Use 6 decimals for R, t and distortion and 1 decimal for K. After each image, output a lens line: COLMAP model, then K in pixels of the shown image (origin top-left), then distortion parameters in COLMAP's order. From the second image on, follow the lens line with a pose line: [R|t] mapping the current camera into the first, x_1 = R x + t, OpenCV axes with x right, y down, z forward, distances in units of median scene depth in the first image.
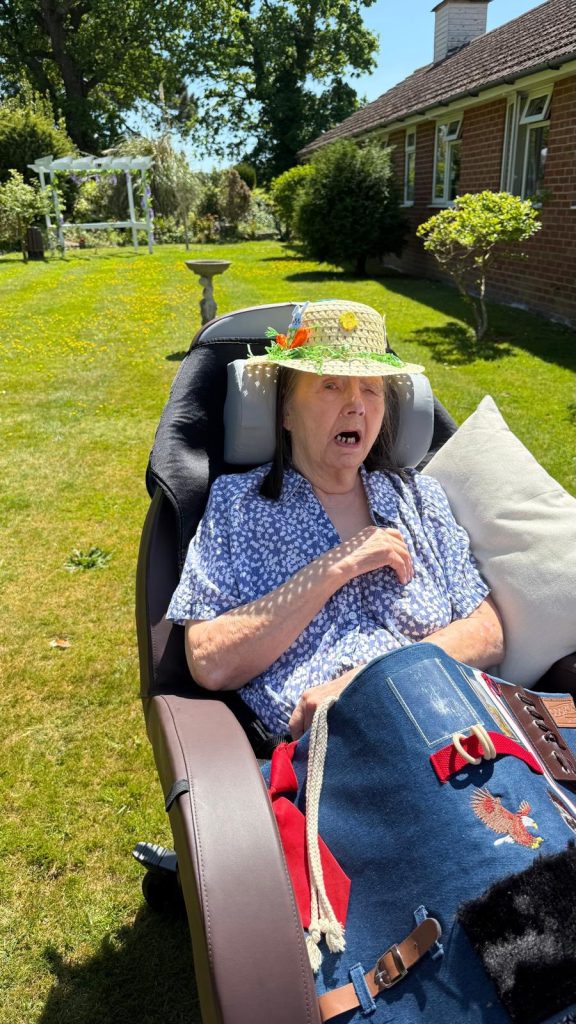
lens RADIAL K [[724.1, 0, 288.0], [0, 724.1, 512.0], [0, 0, 1]] dist [0.032054, -0.049343]
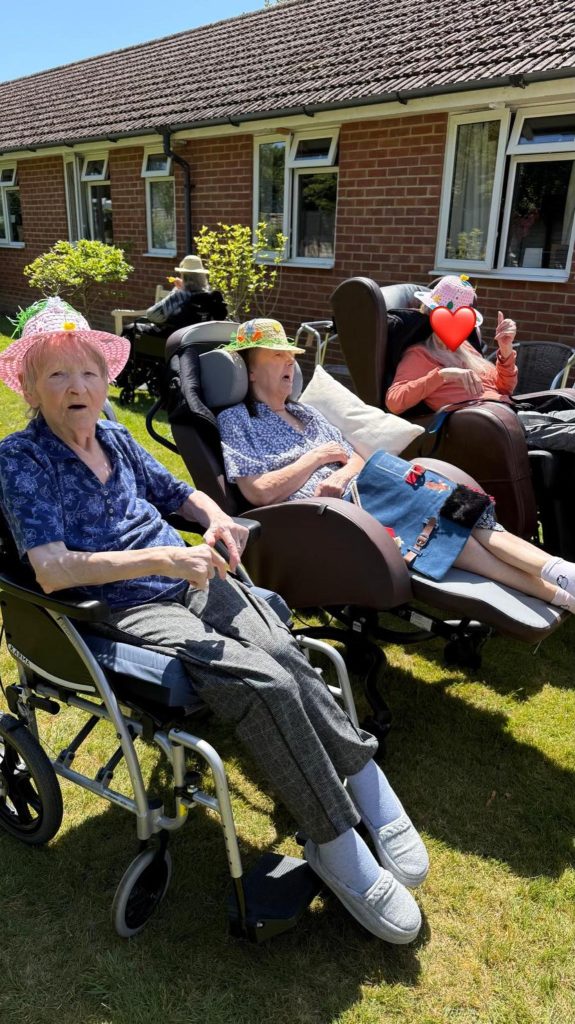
lens RADIAL K [[722.7, 0, 284.0], [0, 722.7, 529.6], [0, 0, 1]] dist [-0.002597, -0.017520]
pose [[0.813640, -0.166604, 0.556985, -0.054674], [0.179668, 0.983218, 0.031640, 0.011646], [-0.552910, 0.074329, 0.829919, -0.031064]]
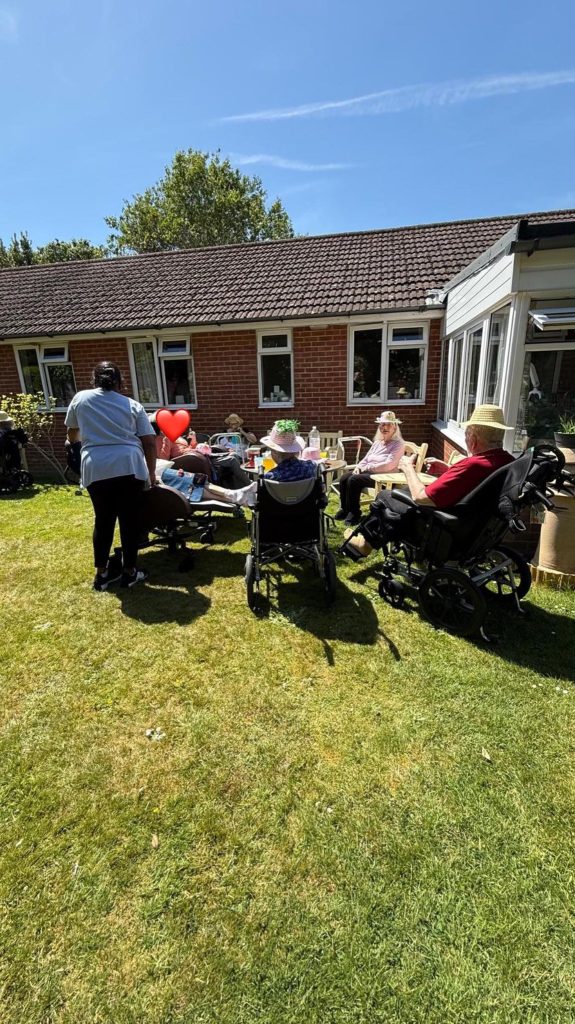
lens RADIAL K [[415.8, 0, 287.5], [0, 415.8, 512.0], [0, 0, 1]] dist [0.001910, 0.000142]
pose [[0.346762, -0.244539, 0.905515, -0.115924], [0.385354, 0.917317, 0.100157, 0.023086], [-0.855136, 0.314213, 0.412325, -0.057220]]
